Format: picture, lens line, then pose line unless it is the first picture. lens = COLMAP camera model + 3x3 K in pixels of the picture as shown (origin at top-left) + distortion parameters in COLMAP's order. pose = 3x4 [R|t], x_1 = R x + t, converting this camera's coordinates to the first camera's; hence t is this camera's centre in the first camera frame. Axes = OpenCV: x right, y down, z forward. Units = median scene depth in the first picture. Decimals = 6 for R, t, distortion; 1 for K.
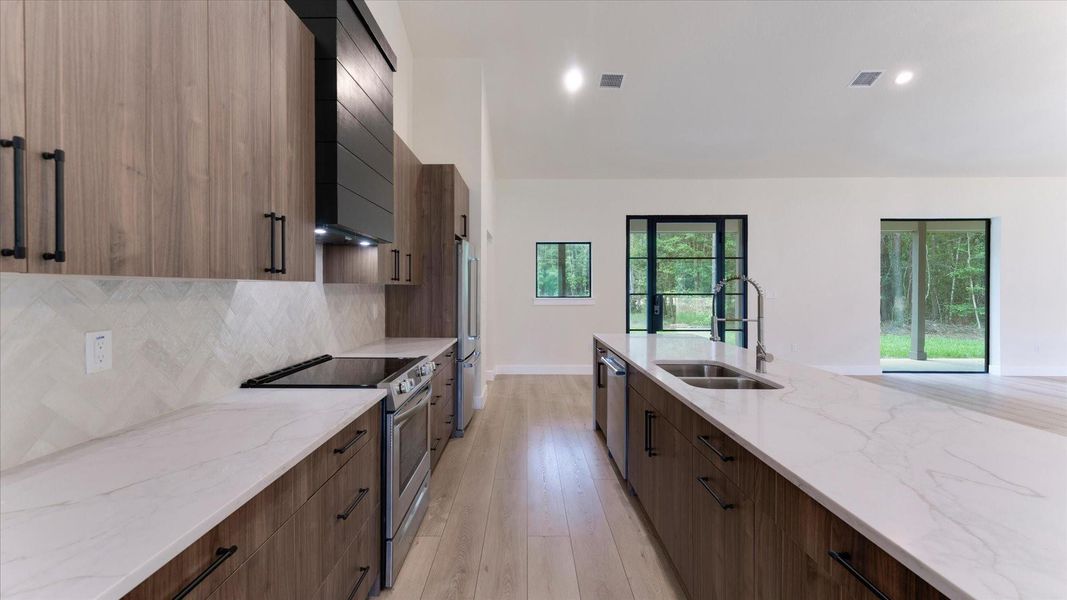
lens RADIAL K [[607.7, 0, 533.5], [0, 607.7, 300.0], [0, 0, 1]] dist [0.024387, 0.000726]
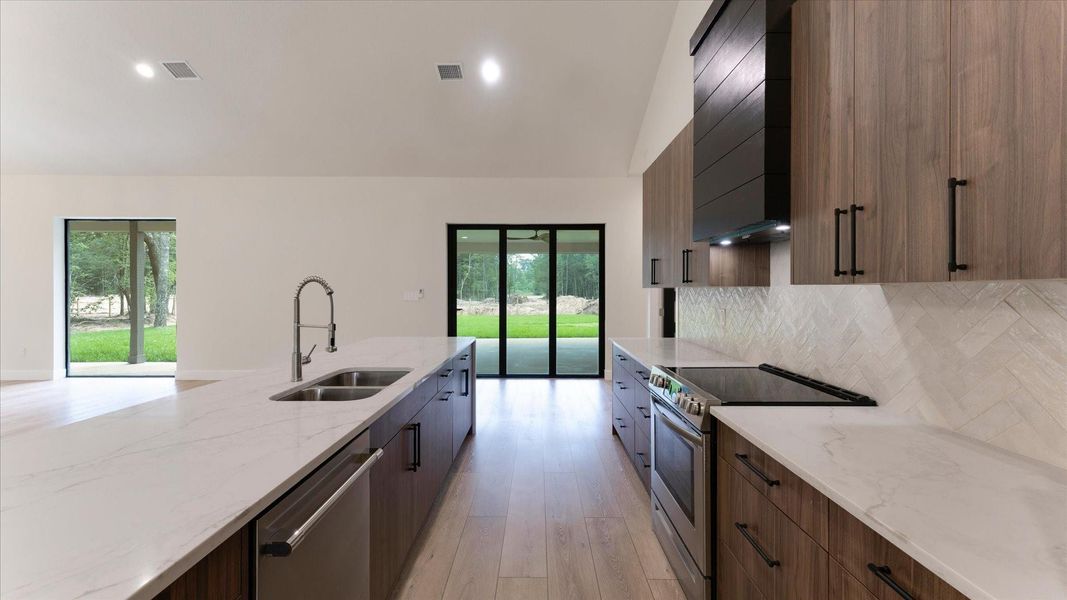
lens RADIAL K [[607.7, 0, 533.5], [0, 607.7, 300.0], [0, 0, 1]] dist [0.024387, 0.000726]
pose [[-0.999812, -0.006509, 0.018243, -0.003873], [-0.005975, 0.999557, 0.029167, -0.034570], [-0.018425, 0.029053, -0.999408, 2.028592]]
